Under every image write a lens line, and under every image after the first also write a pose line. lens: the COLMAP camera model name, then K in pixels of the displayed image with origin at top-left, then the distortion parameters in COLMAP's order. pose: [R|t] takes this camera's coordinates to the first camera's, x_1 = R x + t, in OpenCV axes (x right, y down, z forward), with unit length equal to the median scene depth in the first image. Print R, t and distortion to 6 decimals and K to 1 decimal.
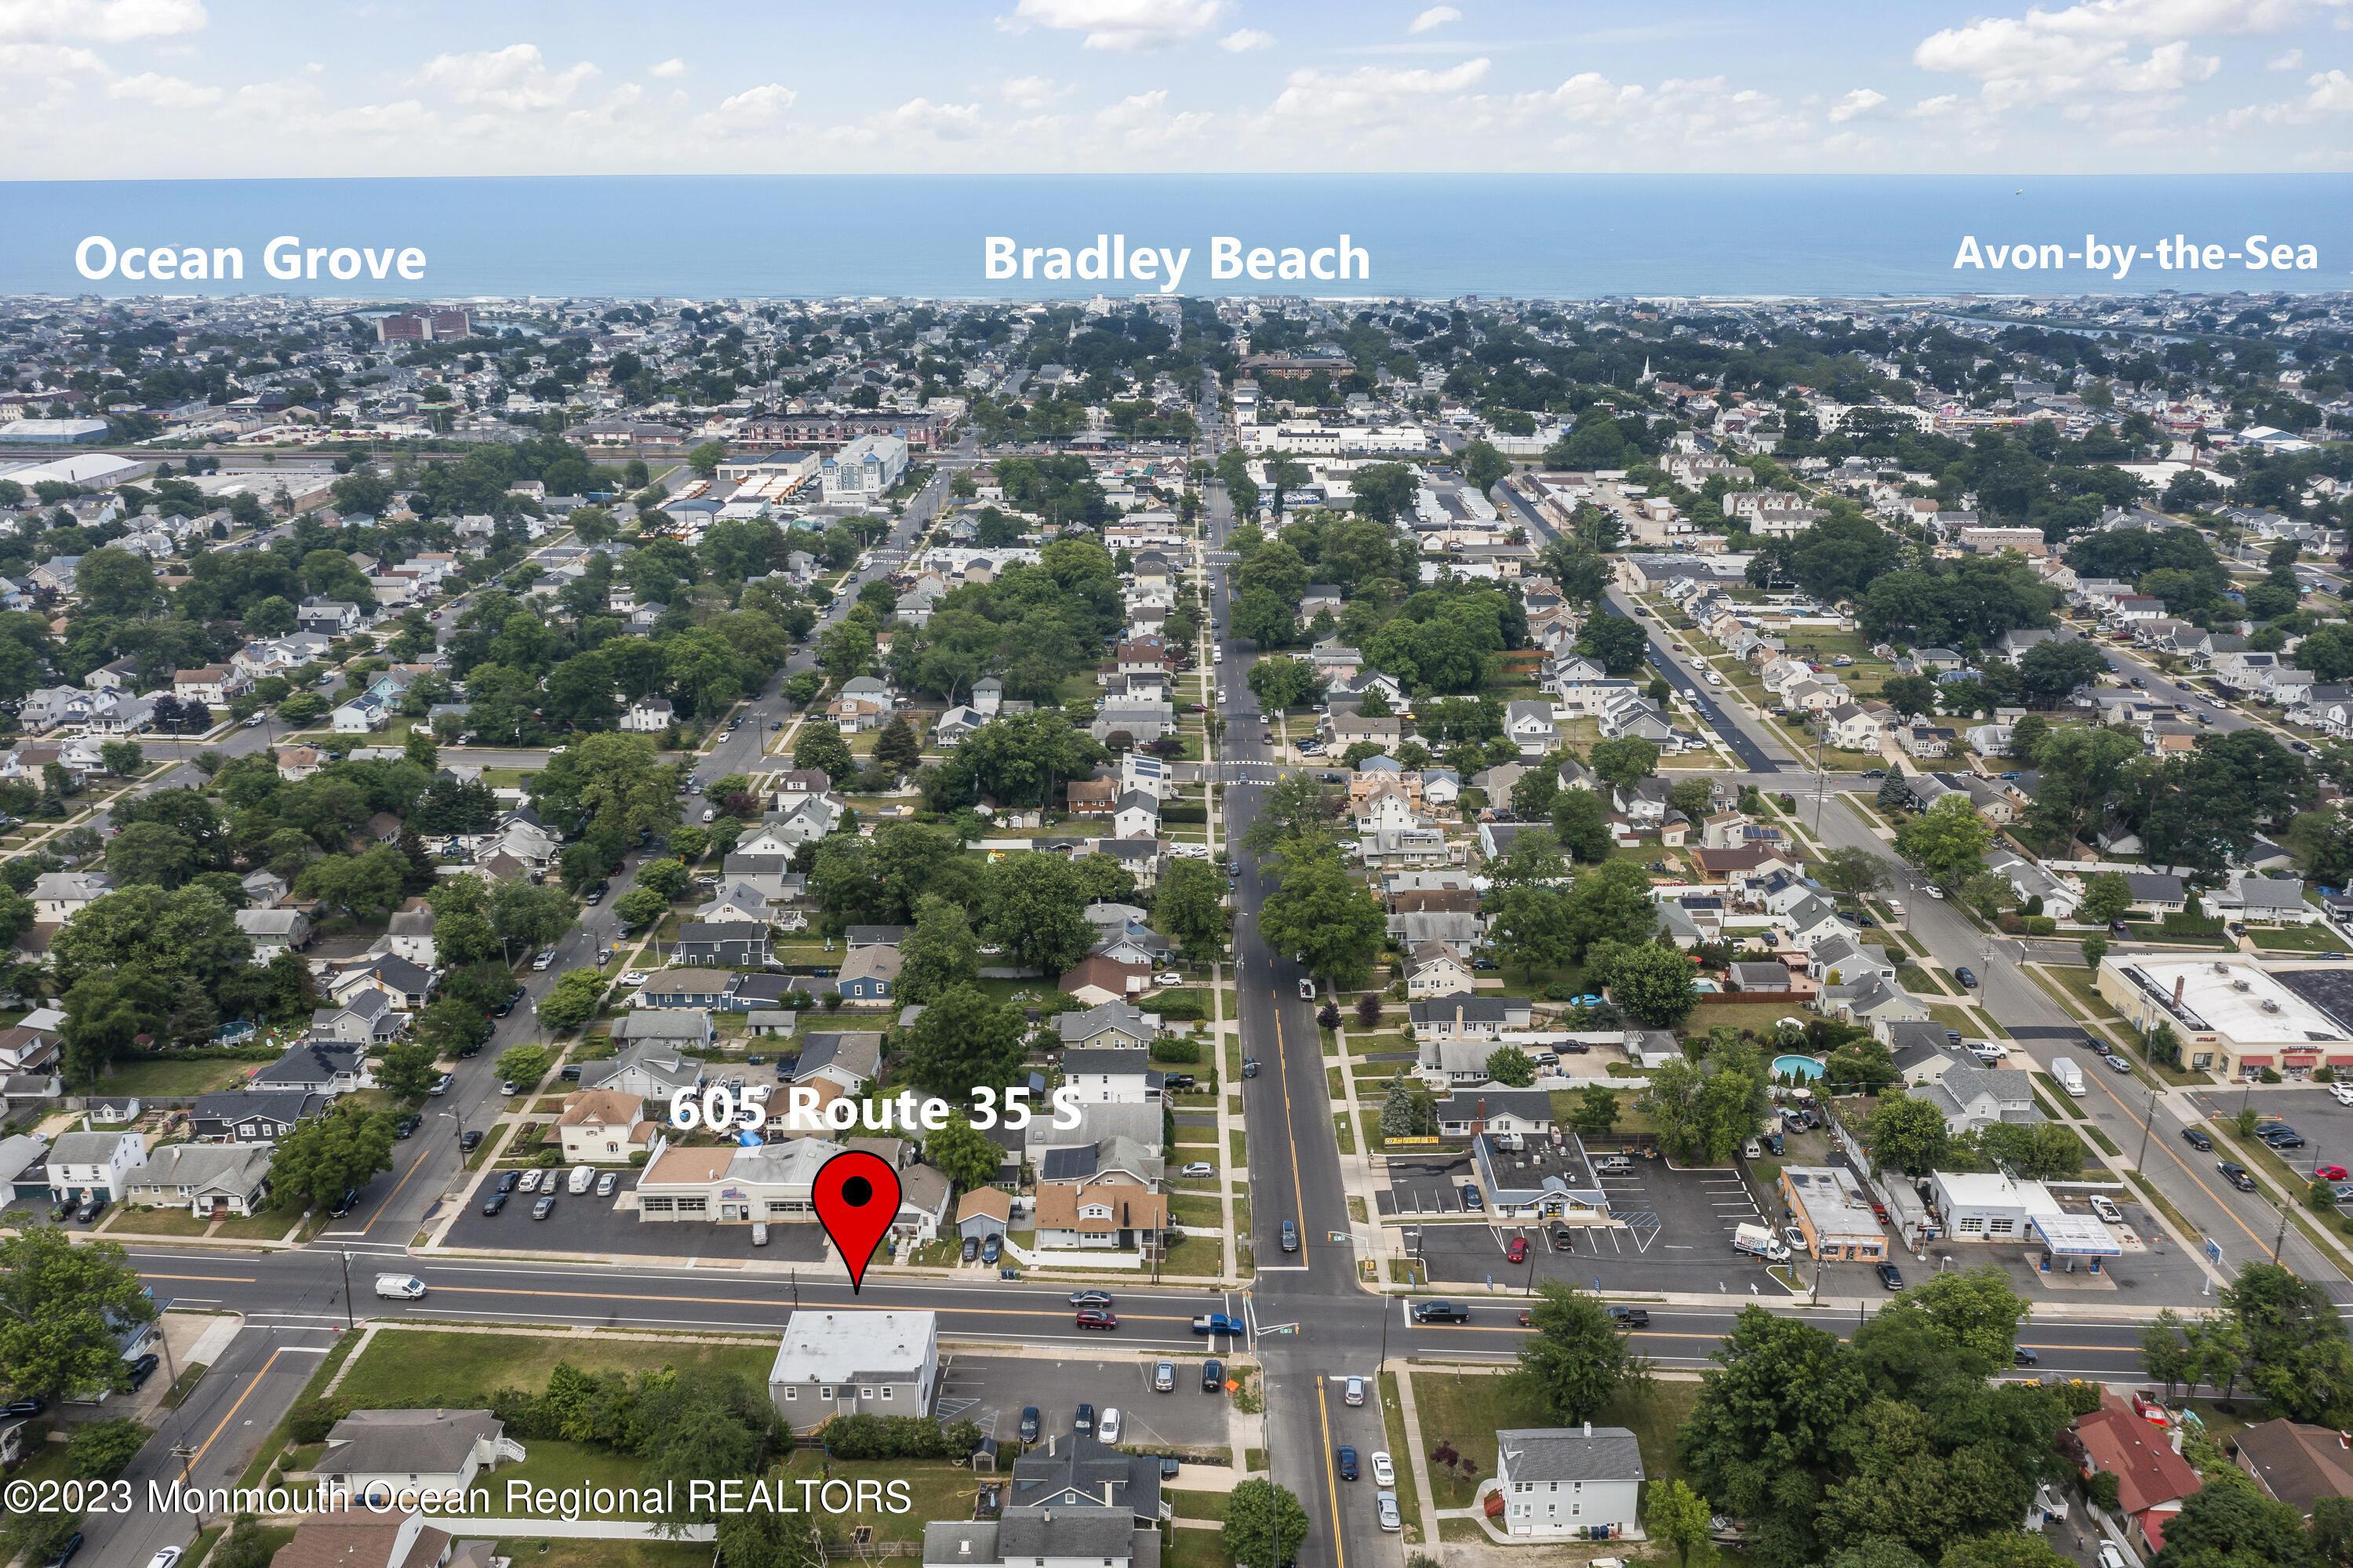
lens RADIAL K [[1849.9, 0, 1170.2], [0, 1849.9, 784.2], [0, 0, 1]] dist [-0.008906, 0.005957]
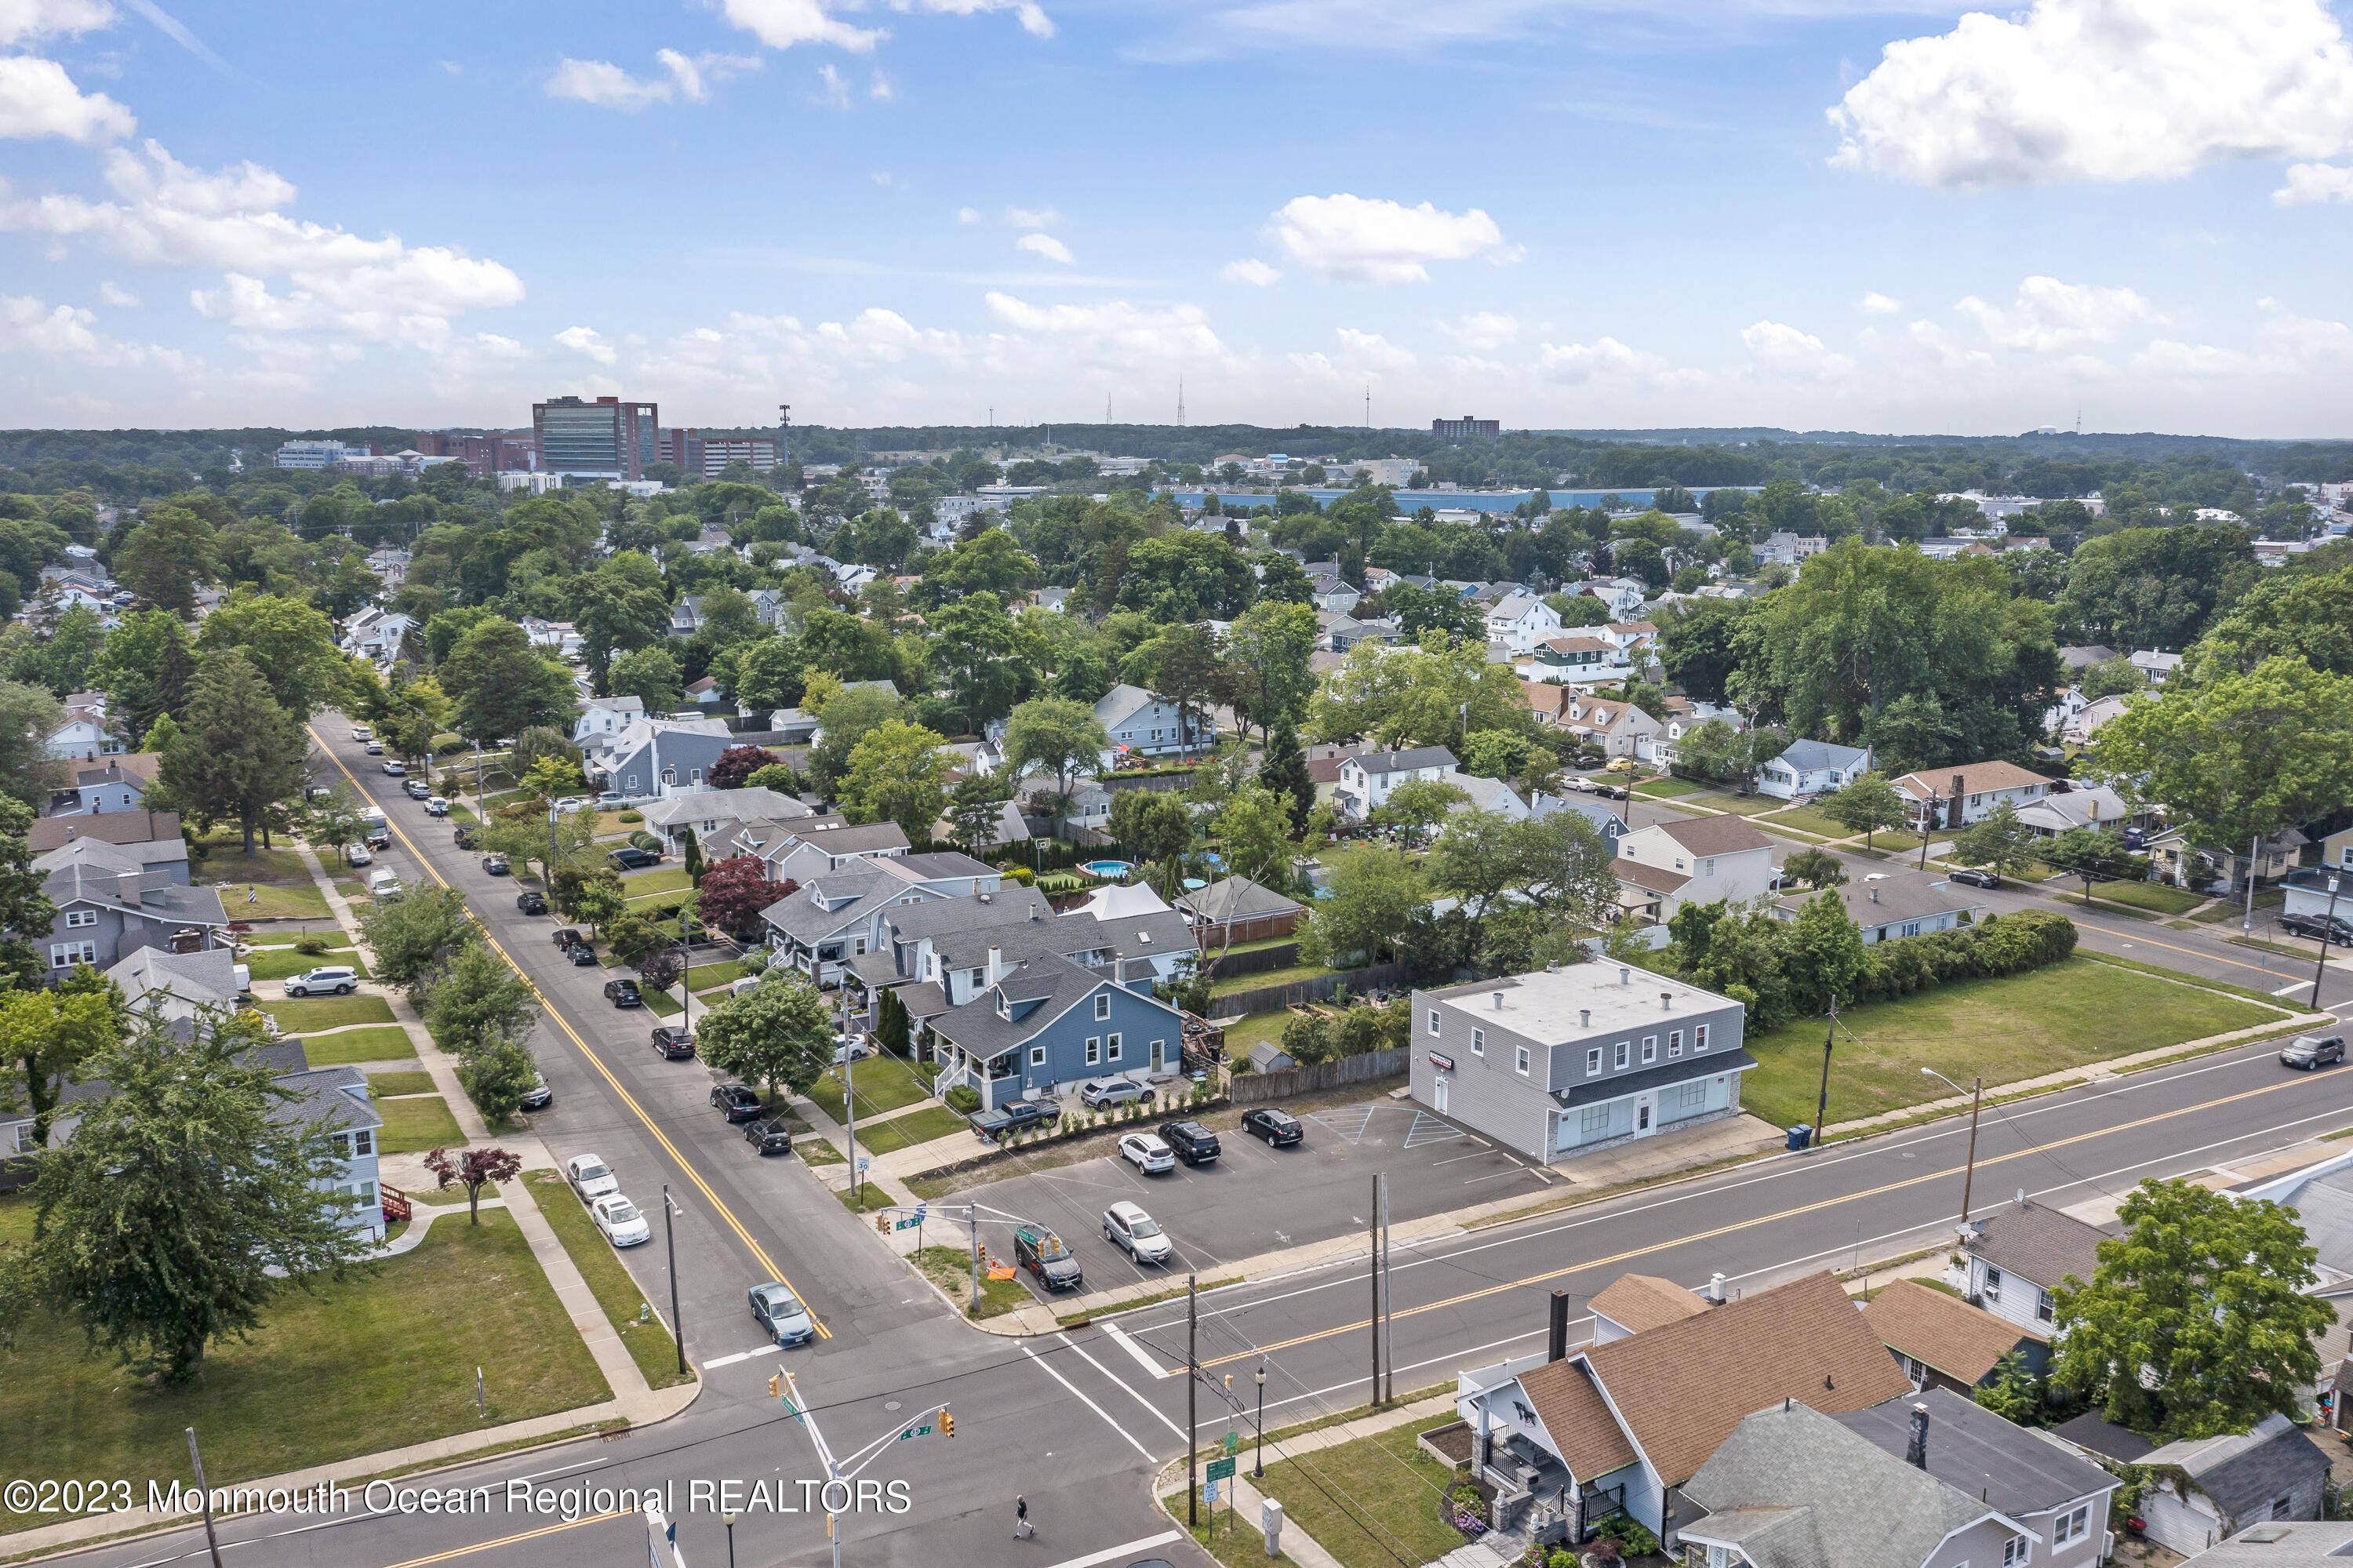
lens RADIAL K [[1847.5, 0, 1174.9], [0, 1847.5, 784.0], [0, 0, 1]] dist [-0.018226, 0.009327]
pose [[-0.855136, 0.097361, -0.509179, 0.151164], [-0.160990, 0.883768, 0.439359, 0.009127], [0.492772, 0.457685, -0.740068, 0.908624]]
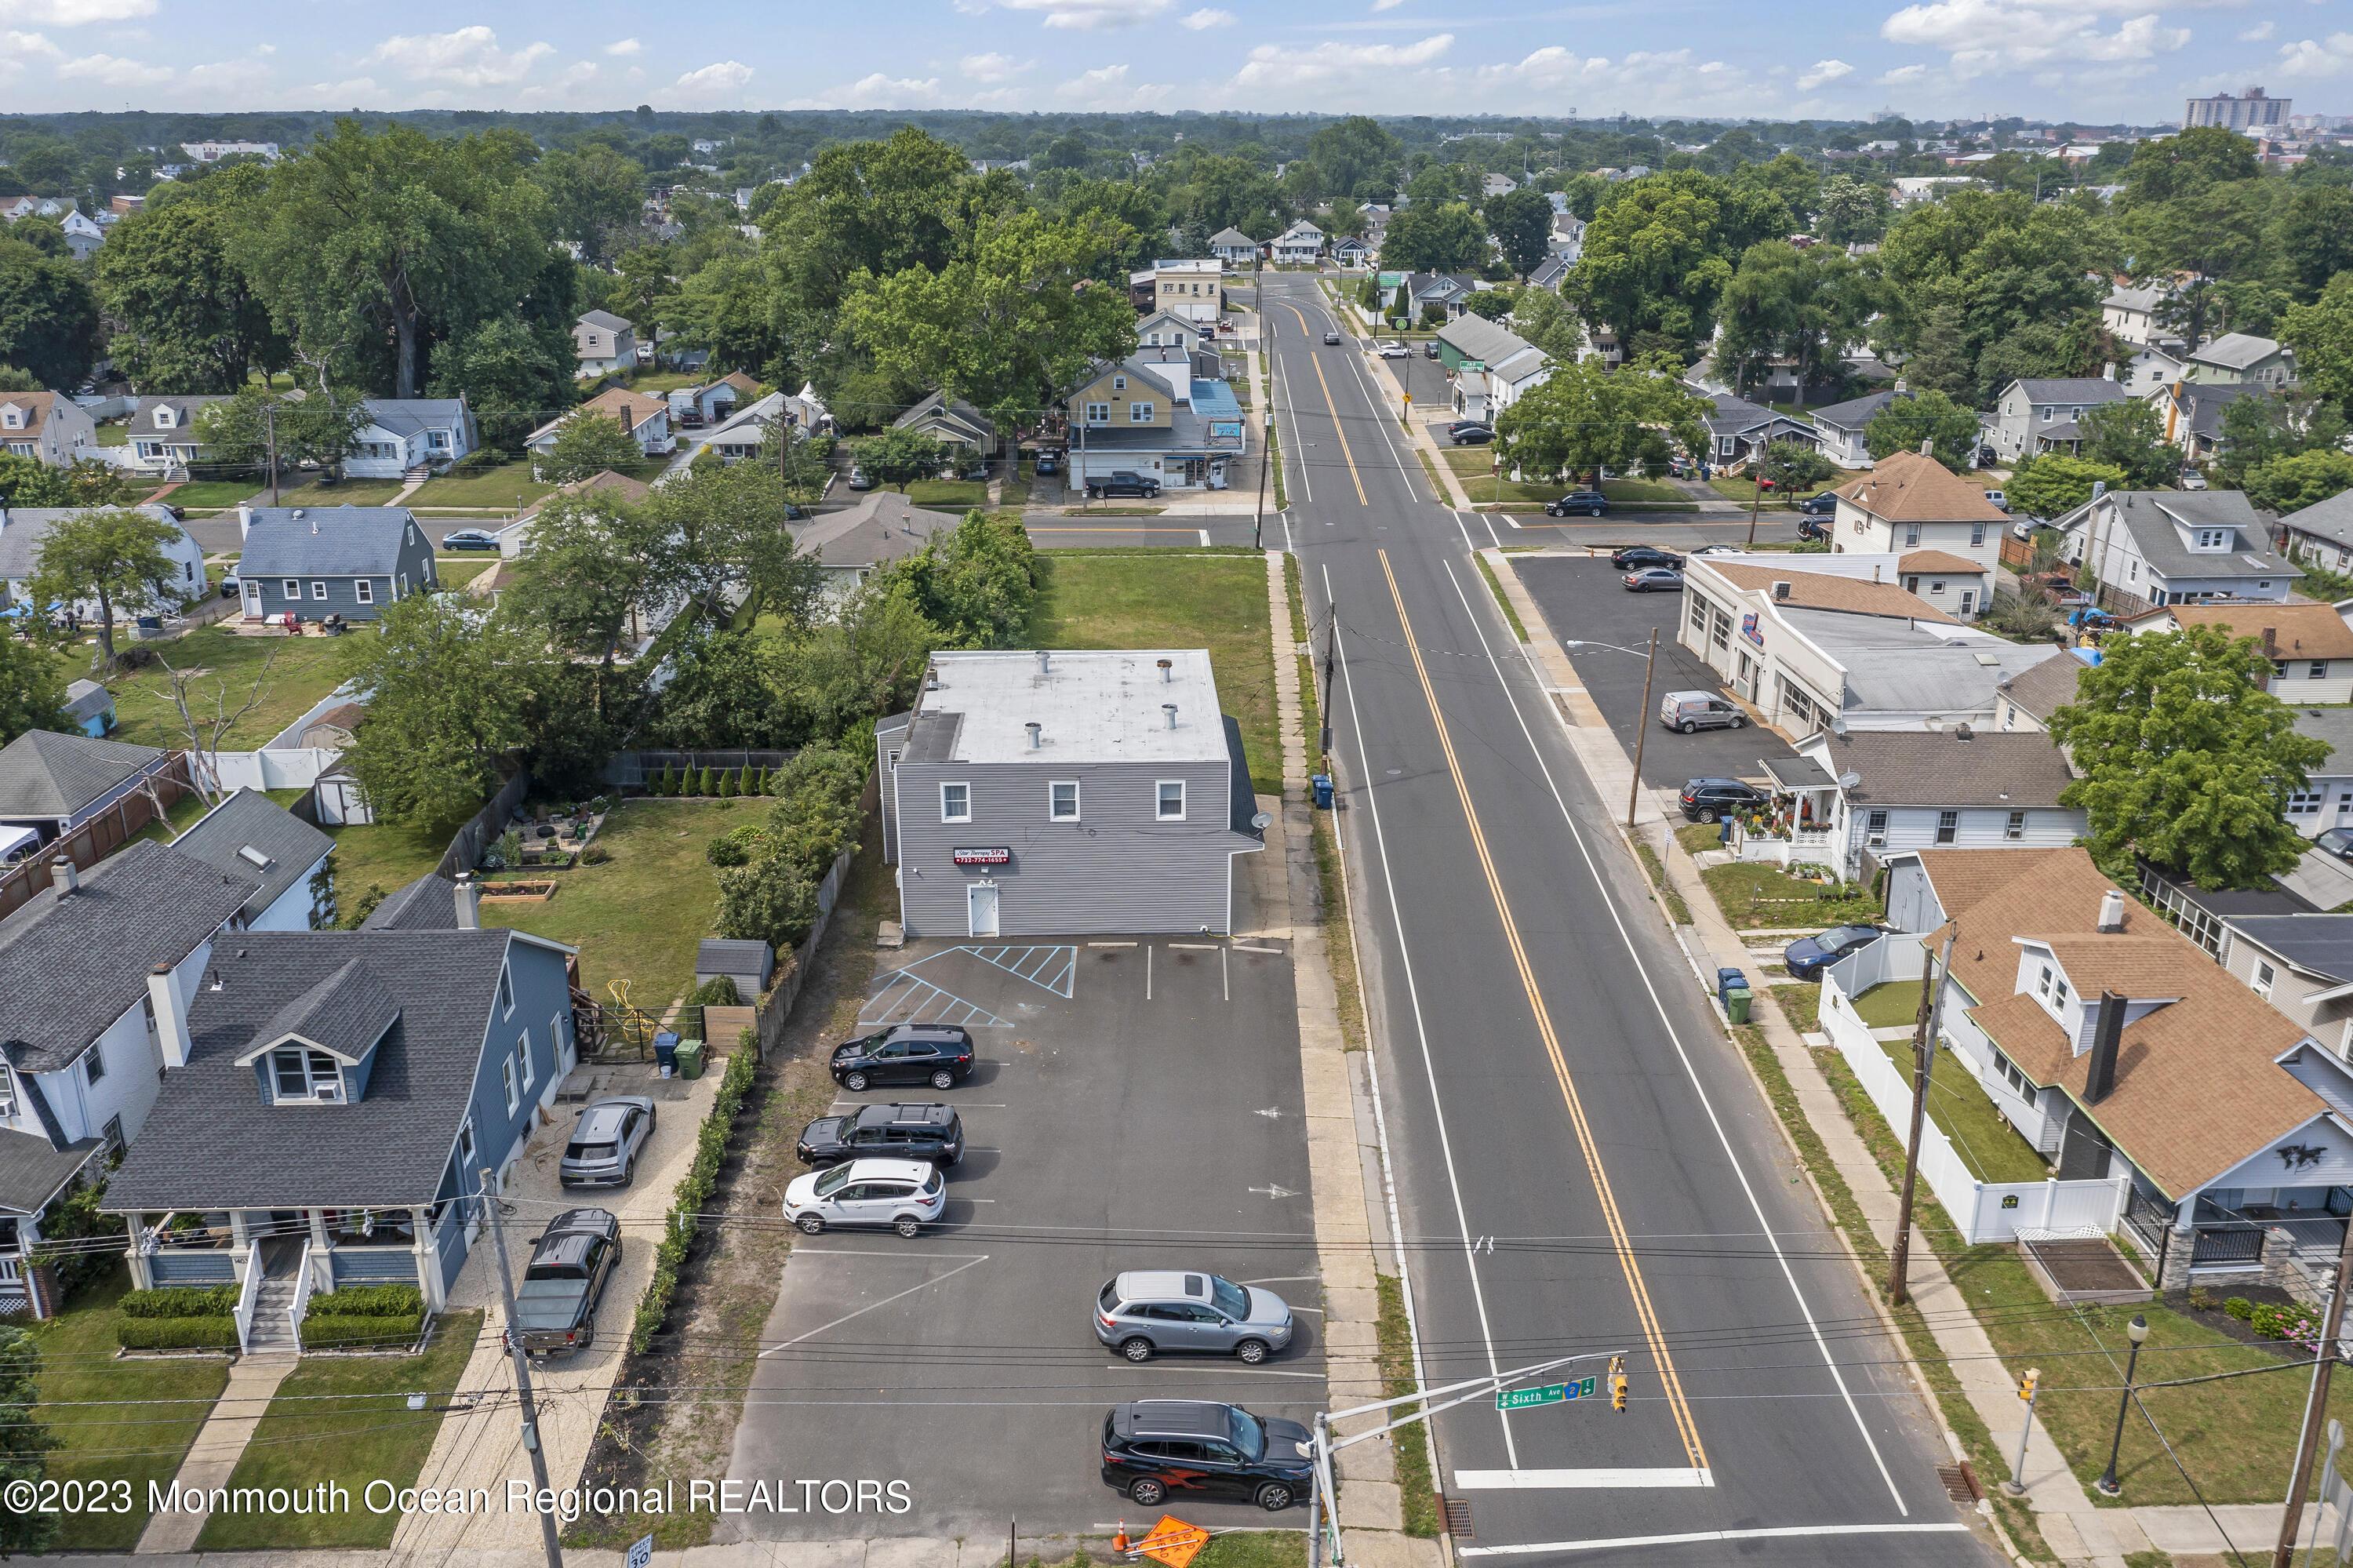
lens RADIAL K [[1885.8, 0, 1169.9], [0, 1885.8, 787.5], [0, 0, 1]] dist [-0.006752, 0.002754]
pose [[0.040854, 0.337939, -0.940281, 0.139315], [-0.312033, 0.898315, 0.309299, 0.130849], [0.949192, 0.280763, 0.142148, 0.661519]]
